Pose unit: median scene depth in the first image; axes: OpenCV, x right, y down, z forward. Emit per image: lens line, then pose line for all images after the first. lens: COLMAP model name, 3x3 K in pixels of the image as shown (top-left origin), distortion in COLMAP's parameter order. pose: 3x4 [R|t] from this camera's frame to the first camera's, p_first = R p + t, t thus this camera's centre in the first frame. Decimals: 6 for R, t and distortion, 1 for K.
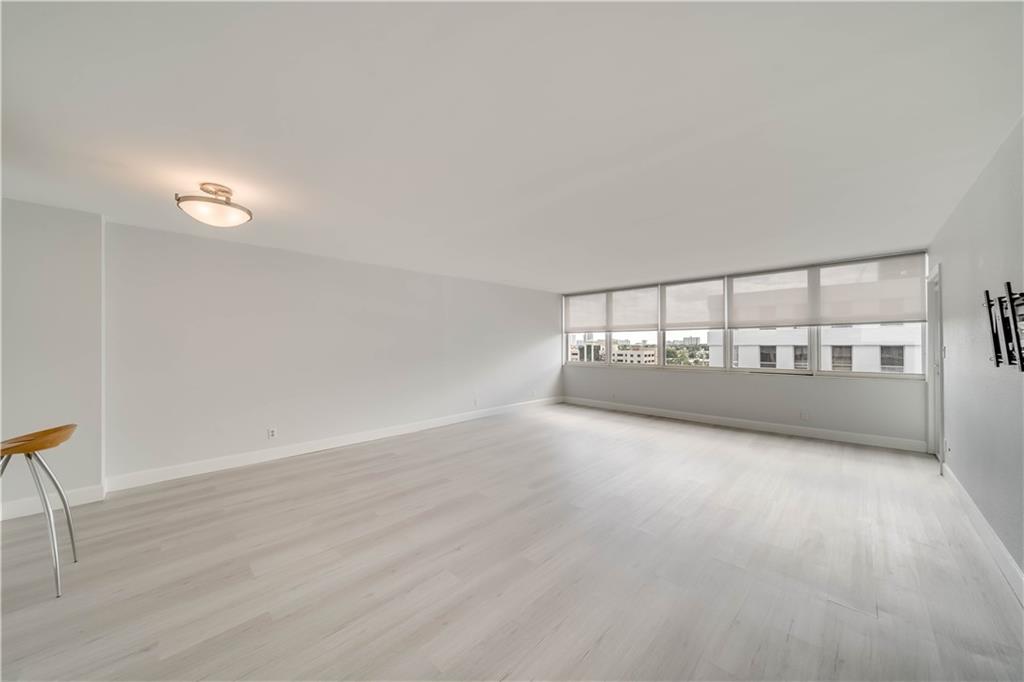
lens RADIAL K [[359.2, 0, 509.7], [0, 359.2, 344.8], [0, 0, 1]] dist [-0.001783, -0.000111]
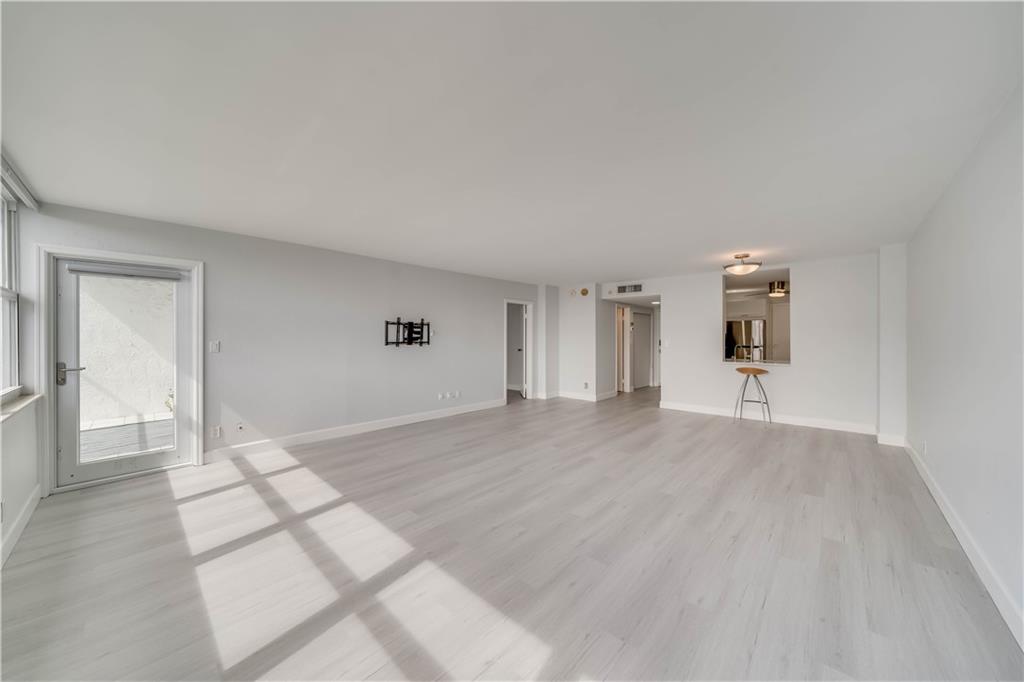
lens RADIAL K [[359.2, 0, 506.6], [0, 359.2, 338.0], [0, 0, 1]] dist [-0.001783, -0.000111]
pose [[-0.999780, 0.002113, -0.020873, 0.155950], [0.001957, 0.999970, 0.007500, -0.004905], [0.020888, 0.007457, -0.999754, 0.925485]]
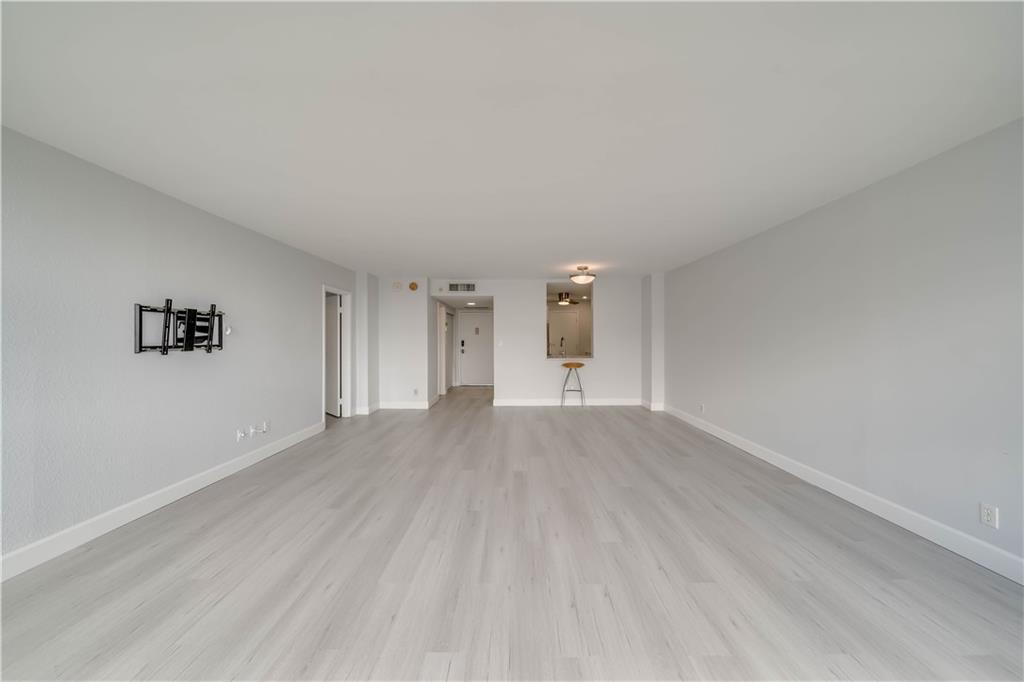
lens RADIAL K [[359.2, 0, 513.4], [0, 359.2, 336.5], [0, 0, 1]] dist [-0.001783, -0.000111]
pose [[-0.717909, 0.001379, -0.696136, 0.344663], [0.001569, 0.999999, 0.000364, -0.001634], [0.696135, -0.000831, -0.717910, 0.742071]]
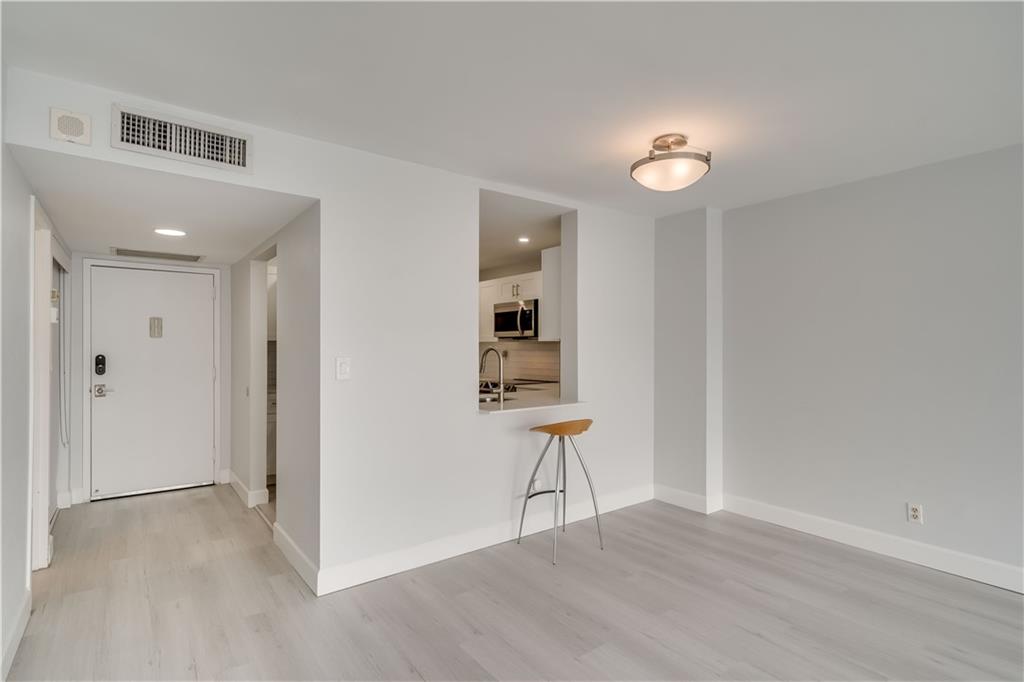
lens RADIAL K [[509.5, 0, 511.1], [0, 509.5, 344.5], [0, 0, 1]] dist [-0.000368, -0.000923]
pose [[-0.147336, -0.000995, -0.989086, 0.095532], [-0.004263, 0.999991, -0.000371, -0.002011], [0.989077, 0.004162, -0.147339, 0.264196]]
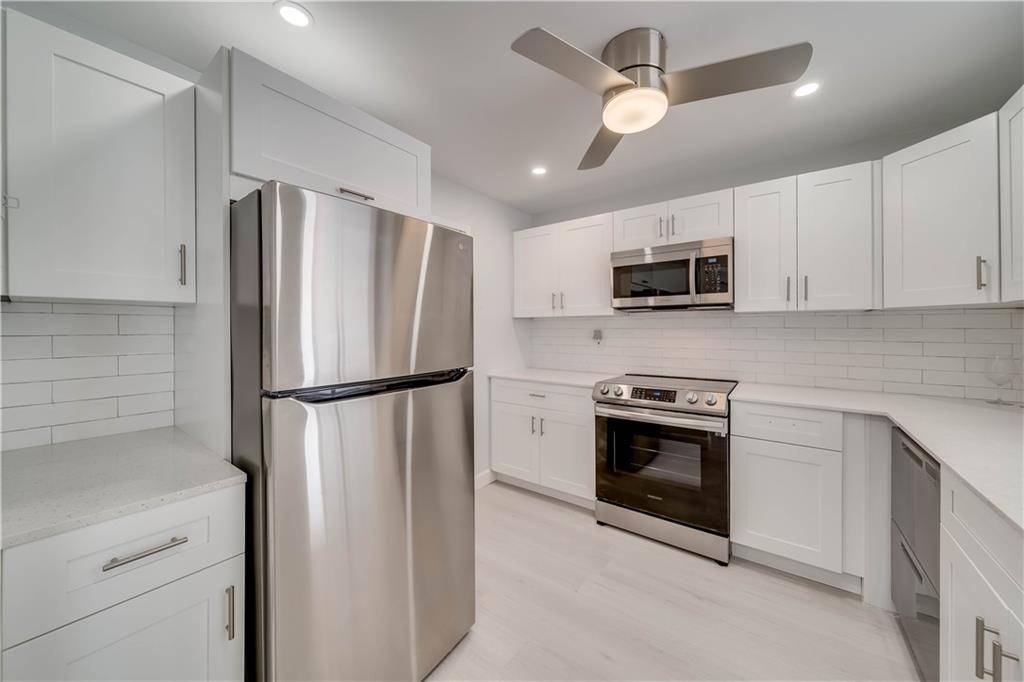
lens RADIAL K [[359.2, 0, 519.3], [0, 359.2, 328.4], [0, 0, 1]] dist [-0.001783, -0.000111]
pose [[0.136374, 0.004064, -0.990649, -0.346168], [-0.000616, 0.999992, 0.004017, 0.004468], [0.990657, 0.000063, 0.136375, -0.002668]]
